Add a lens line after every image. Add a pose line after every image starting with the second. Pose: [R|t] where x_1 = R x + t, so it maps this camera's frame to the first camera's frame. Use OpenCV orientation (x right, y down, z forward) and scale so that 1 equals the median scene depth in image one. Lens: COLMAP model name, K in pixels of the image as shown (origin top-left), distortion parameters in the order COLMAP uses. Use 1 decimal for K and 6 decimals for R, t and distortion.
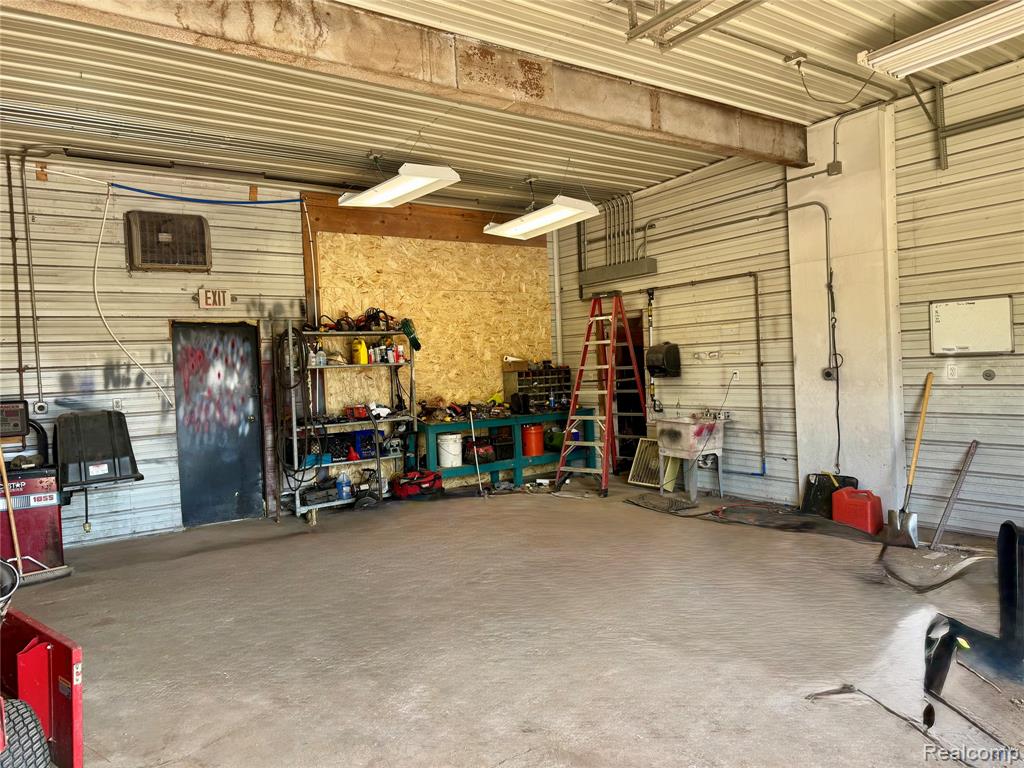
lens RADIAL K [[716.6, 0, 512.0], [0, 716.6, 384.0], [0, 0, 1]] dist [0.087645, -0.102876]
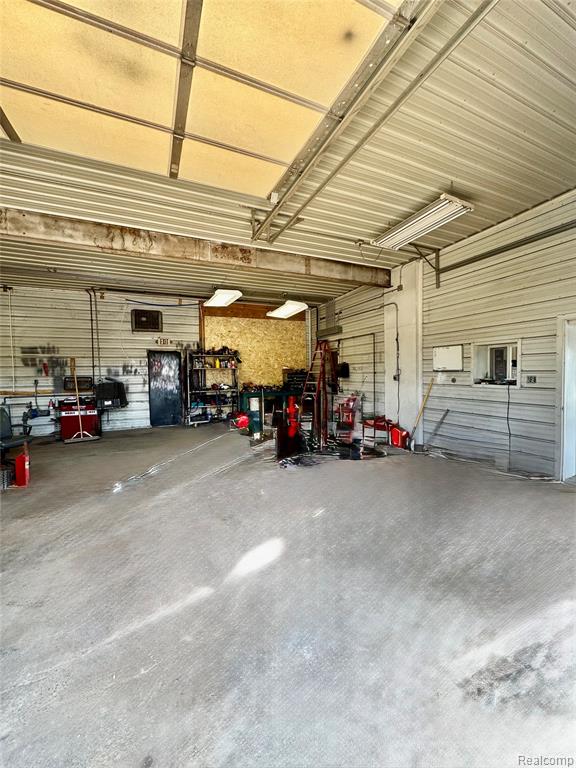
lens RADIAL K [[305.7, 0, 288.0], [0, 305.7, 384.0], [0, 0, 1]] dist [0.000377, 0.000059]
pose [[0.980328, 0.037835, -0.193715, 0.271527], [-0.034555, 0.999197, 0.020285, -0.002022], [0.194327, -0.013192, 0.980848, -0.012688]]
